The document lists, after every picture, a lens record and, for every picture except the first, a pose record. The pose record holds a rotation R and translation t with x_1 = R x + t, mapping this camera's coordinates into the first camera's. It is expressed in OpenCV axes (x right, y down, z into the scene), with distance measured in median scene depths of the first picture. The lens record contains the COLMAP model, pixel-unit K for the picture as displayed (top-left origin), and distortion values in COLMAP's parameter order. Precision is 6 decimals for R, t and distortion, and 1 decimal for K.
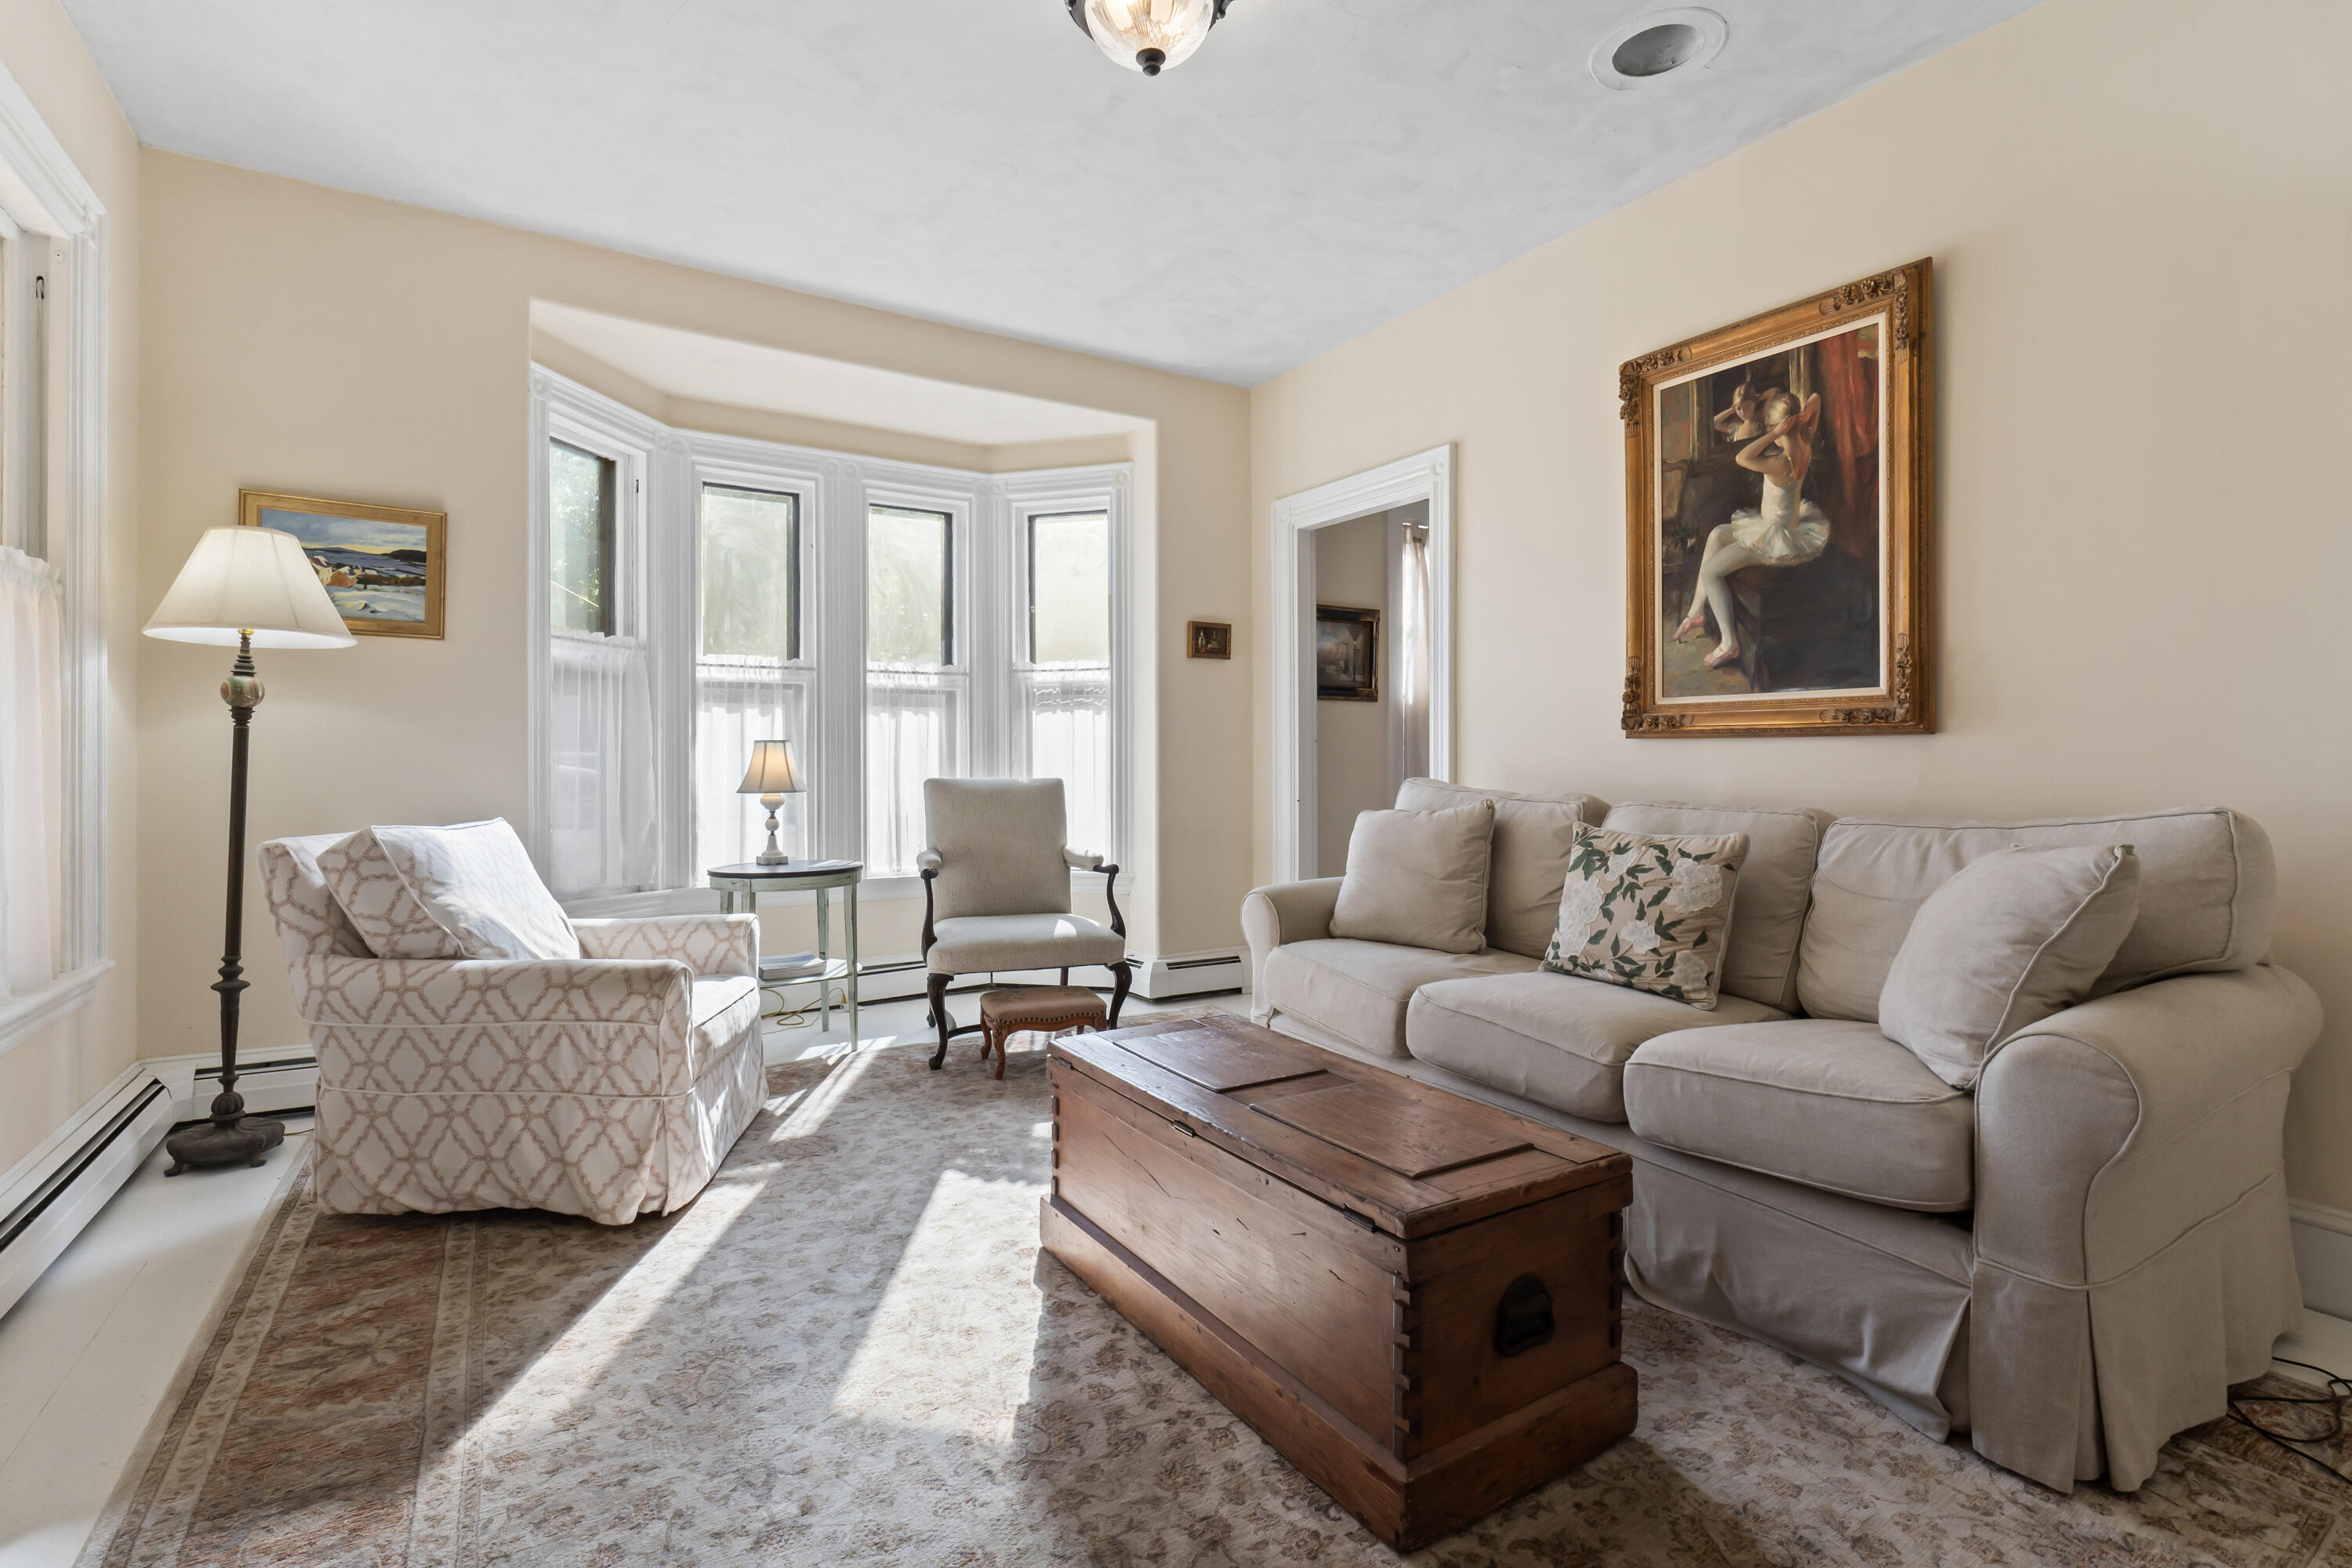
lens RADIAL K [[1102.8, 0, 1161.7], [0, 1102.8, 762.7], [0, 0, 1]] dist [-0.000106, -0.000067]
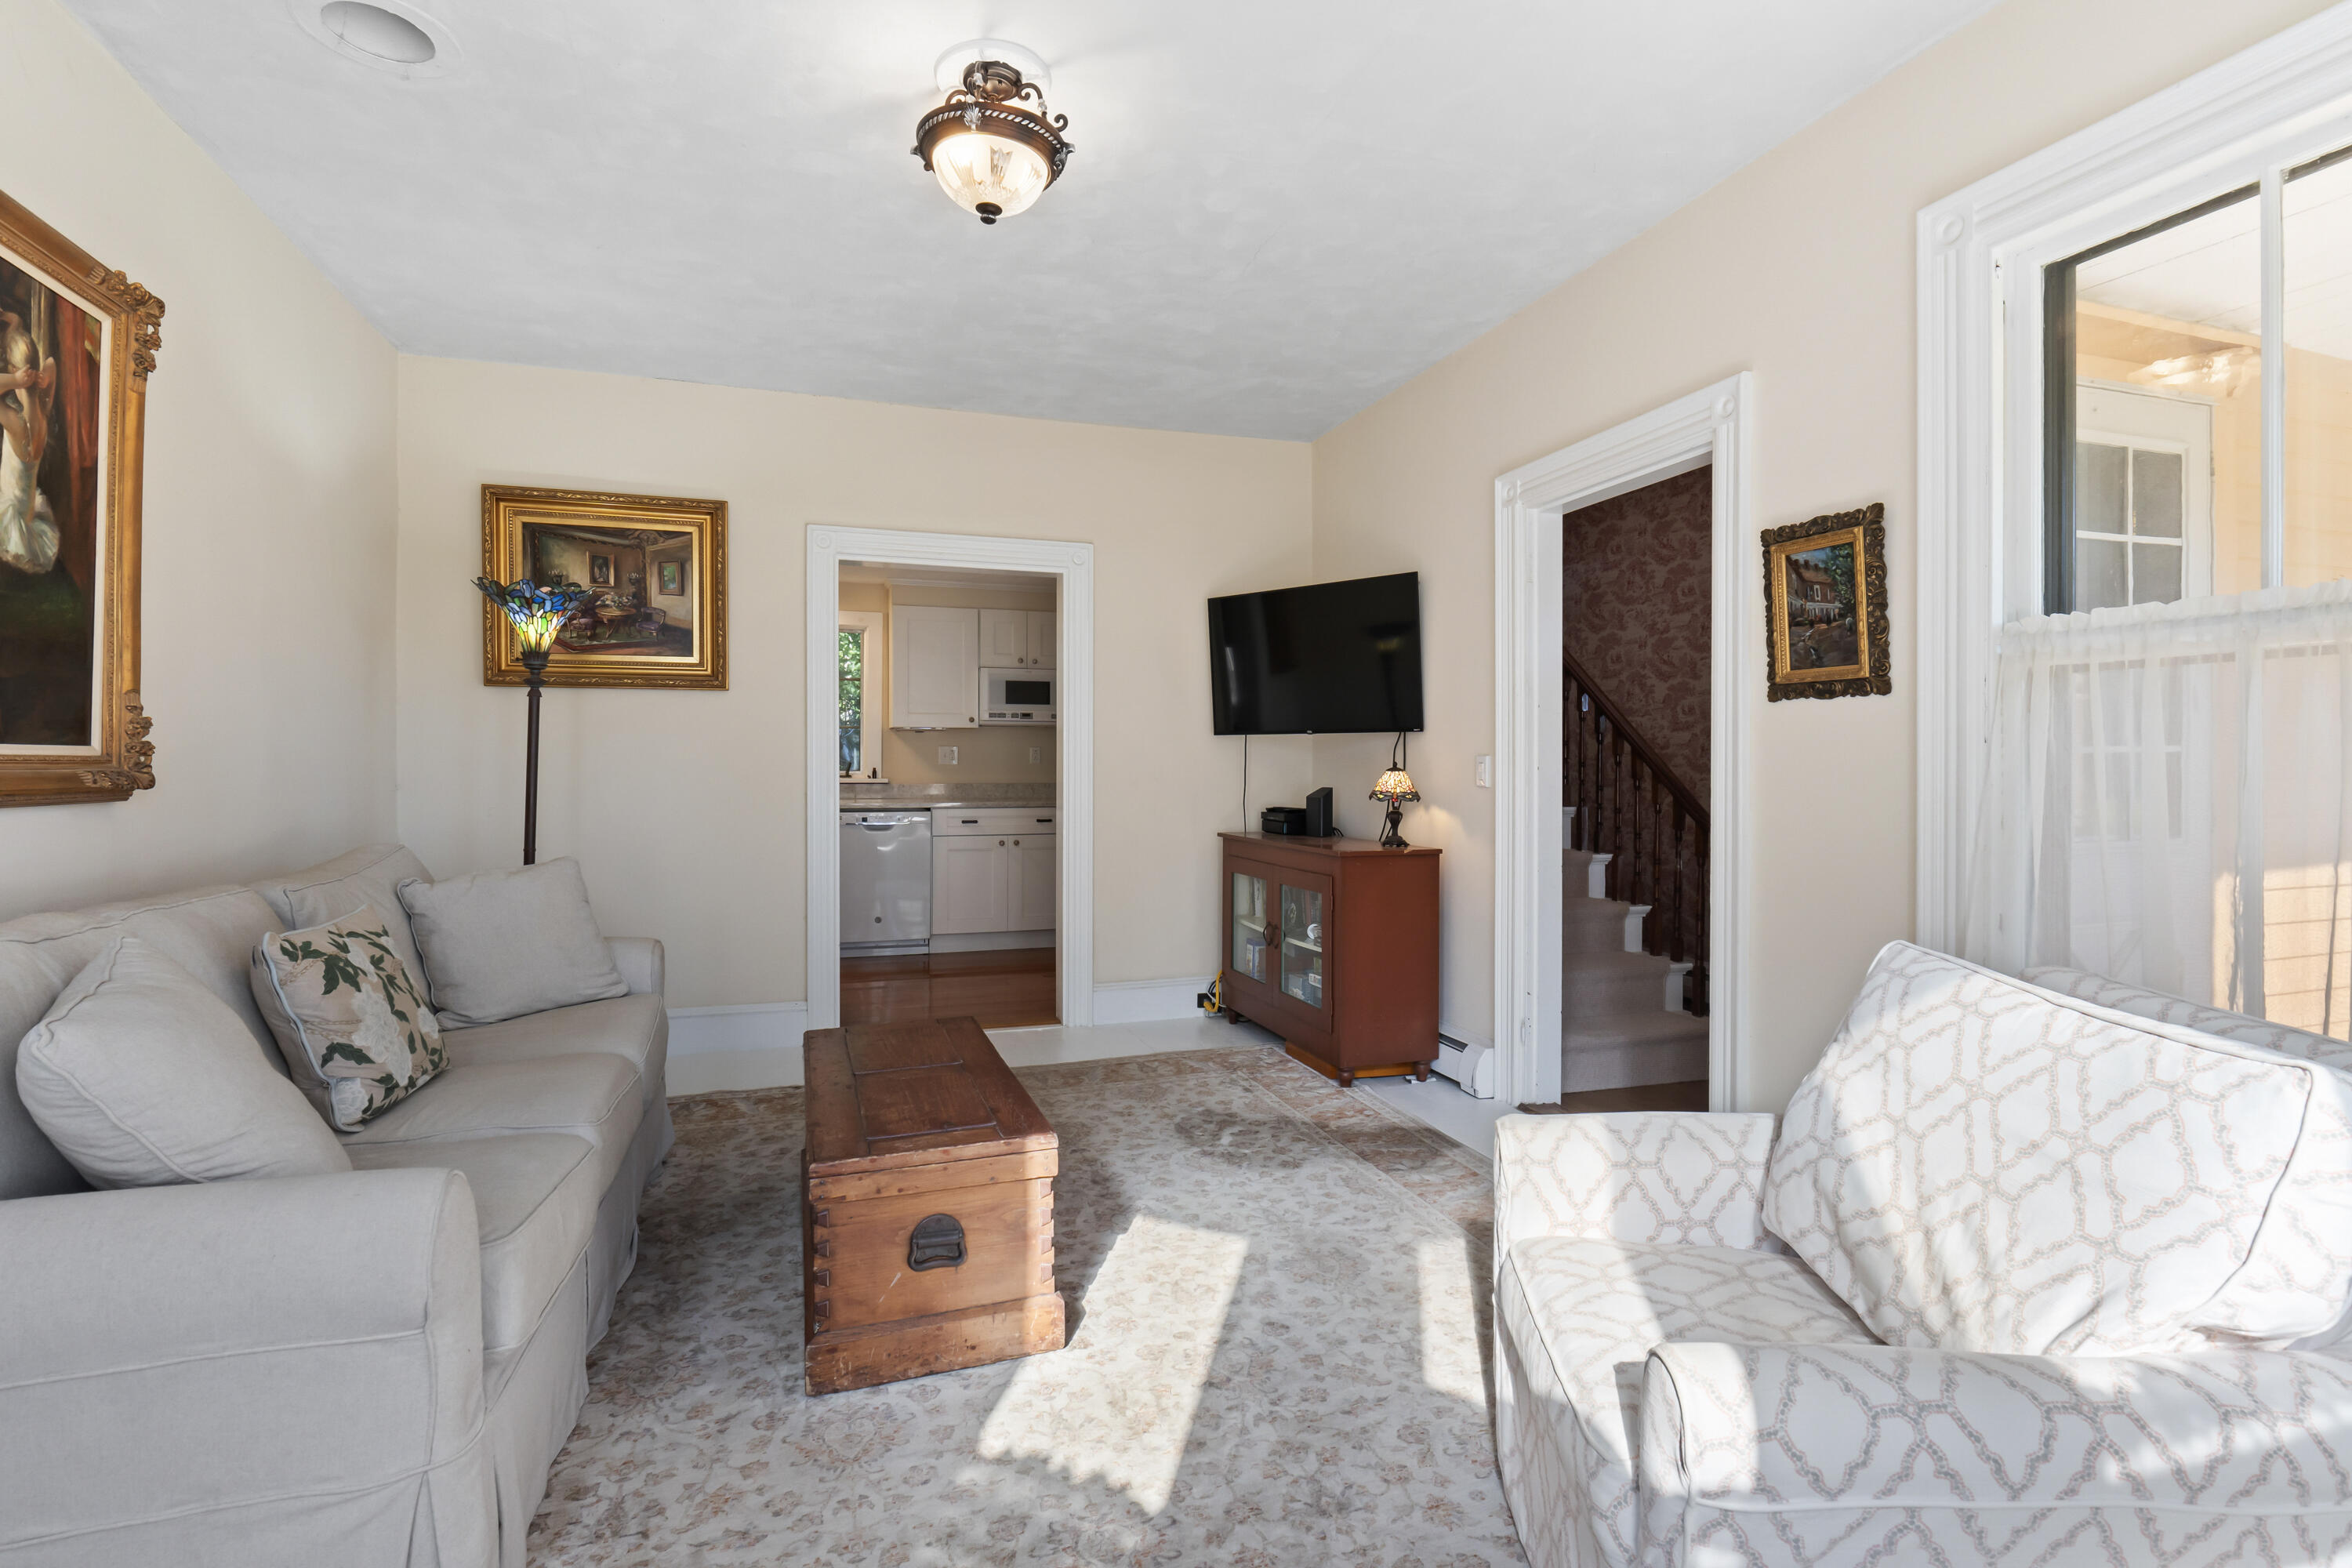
lens RADIAL K [[1102.8, 0, 1161.7], [0, 1102.8, 762.7], [0, 0, 1]] dist [-0.000106, -0.000067]
pose [[-0.975949, -0.001578, 0.217994, -0.276972], [-0.000144, 0.999978, 0.006592, -0.049778], [-0.217999, 0.006402, -0.975928, 1.337835]]
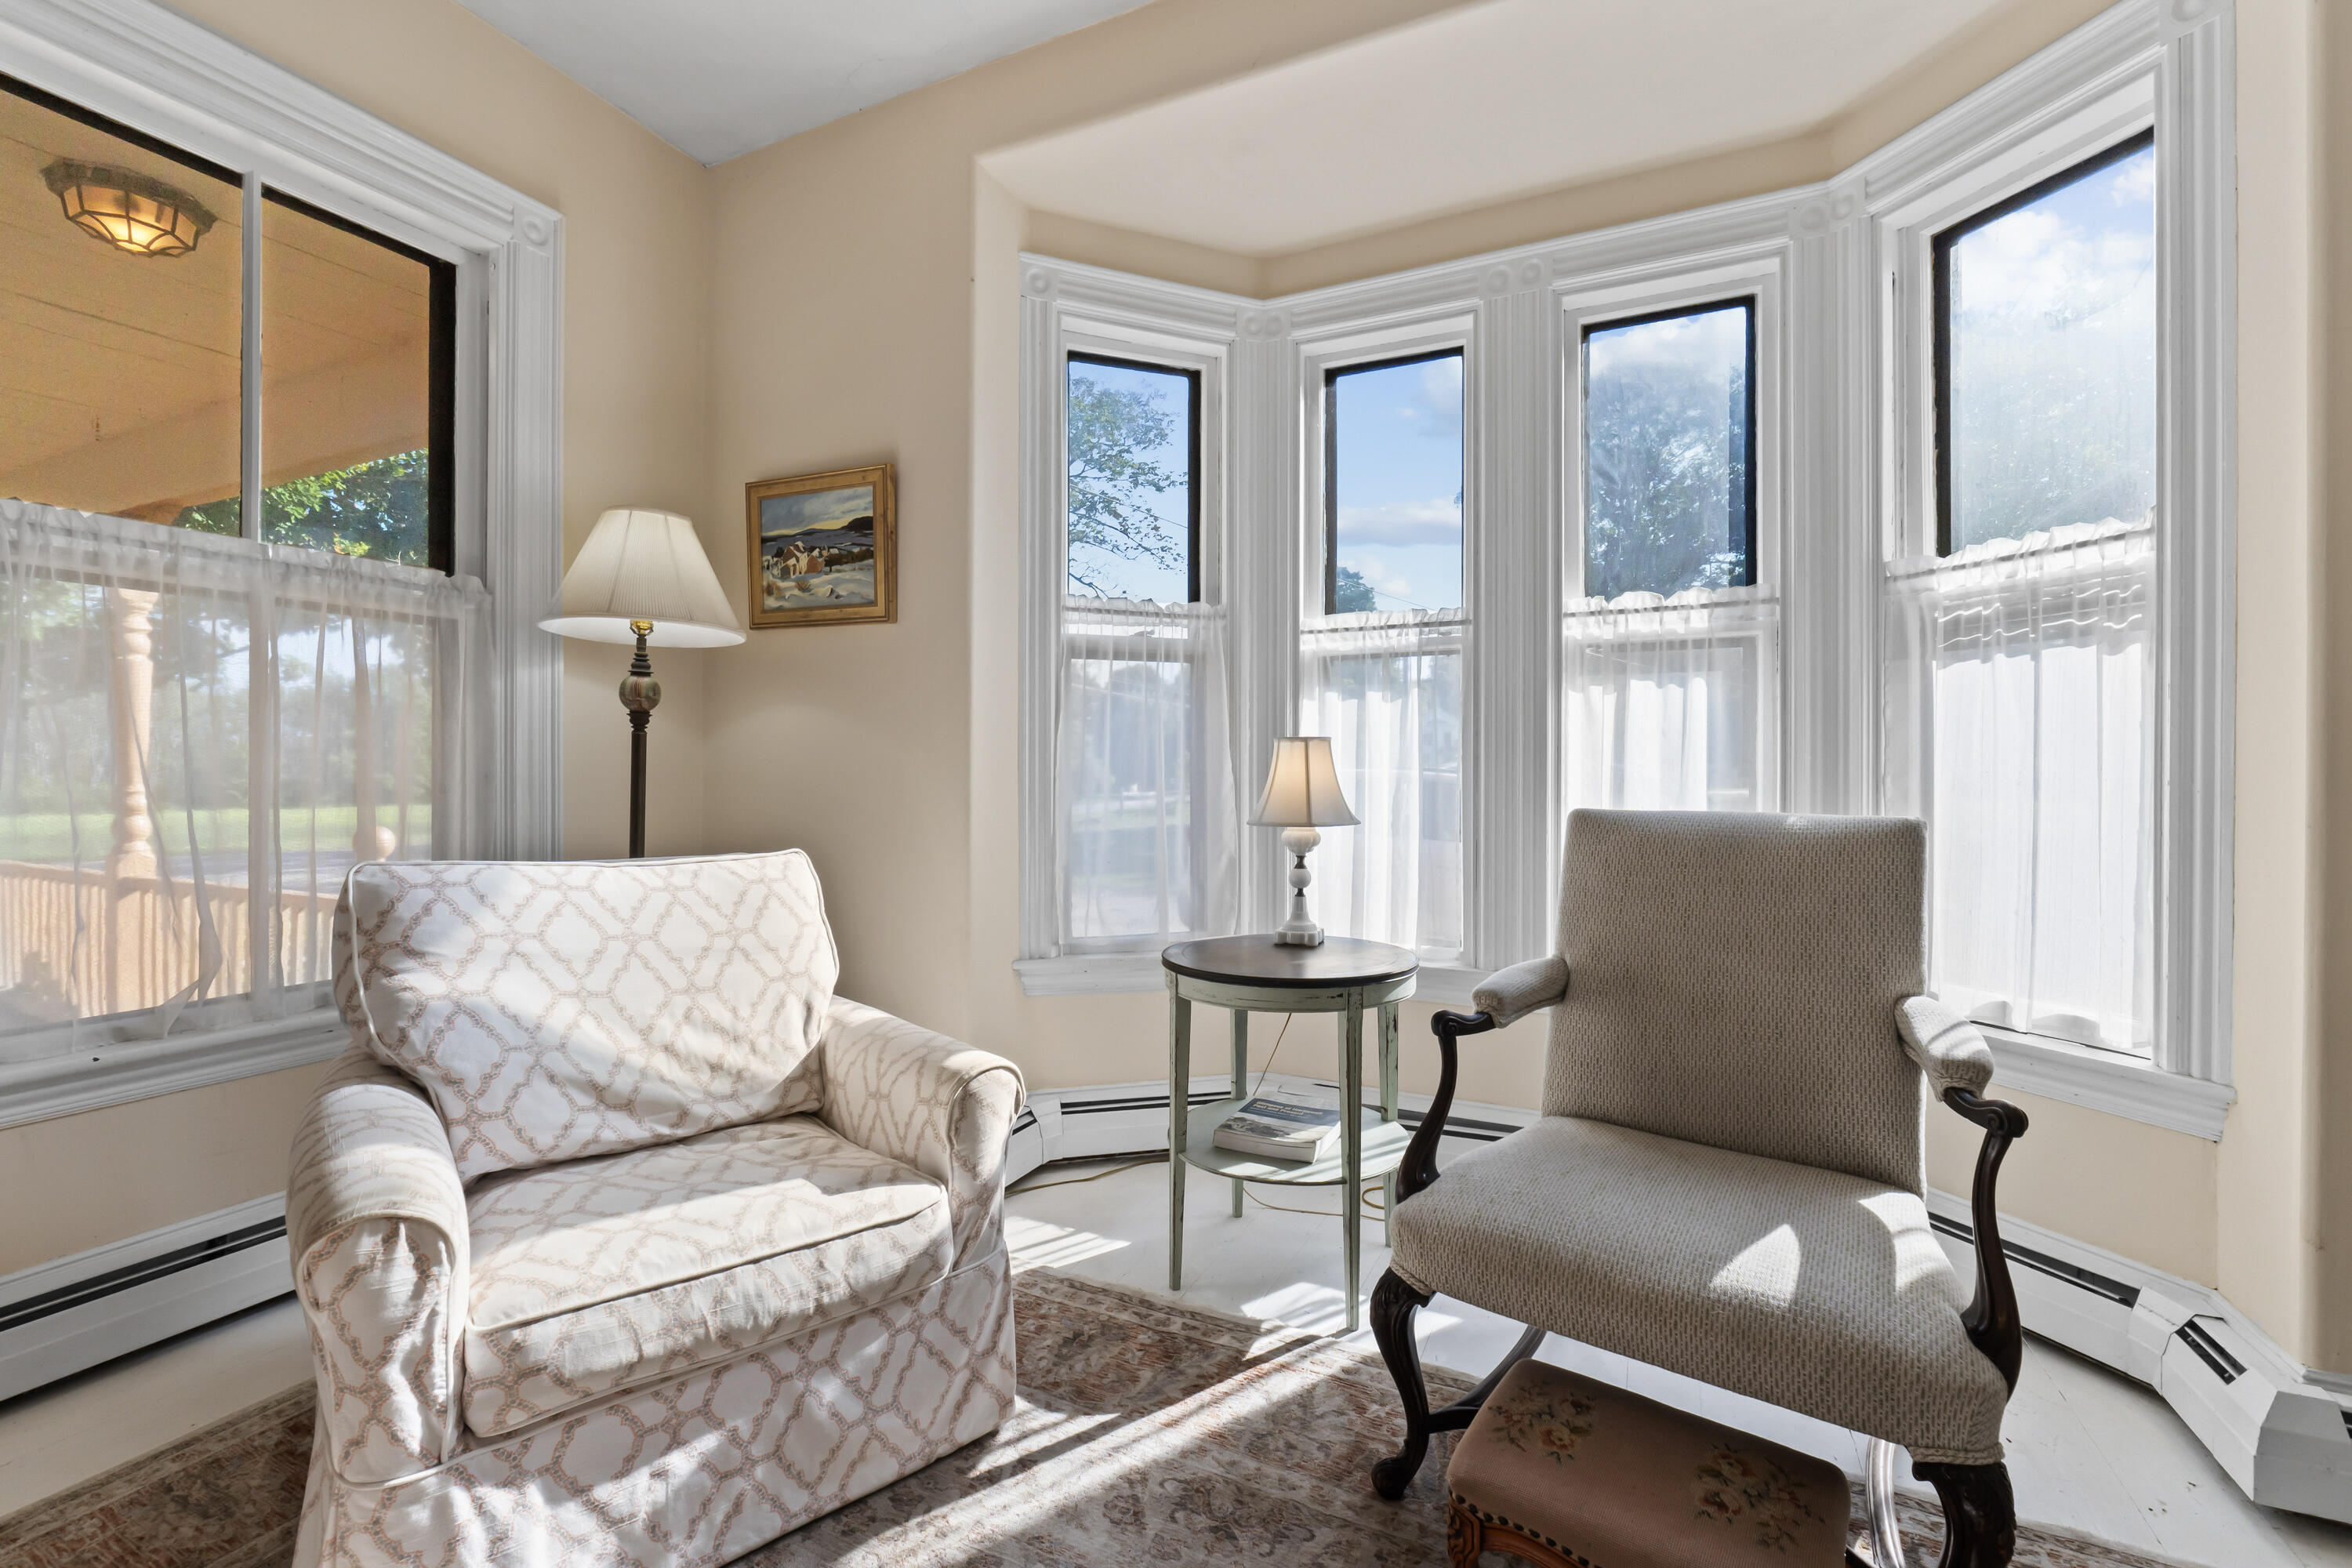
lens RADIAL K [[997.4, 0, 1173.7], [0, 997.4, 768.0], [0, 0, 1]] dist [-0.002364, -0.000210]
pose [[0.545492, 0.002410, -0.838113, 0.080789], [-0.004752, 0.999989, -0.000217, -0.004305], [0.838103, 0.004101, 0.545497, 0.790978]]
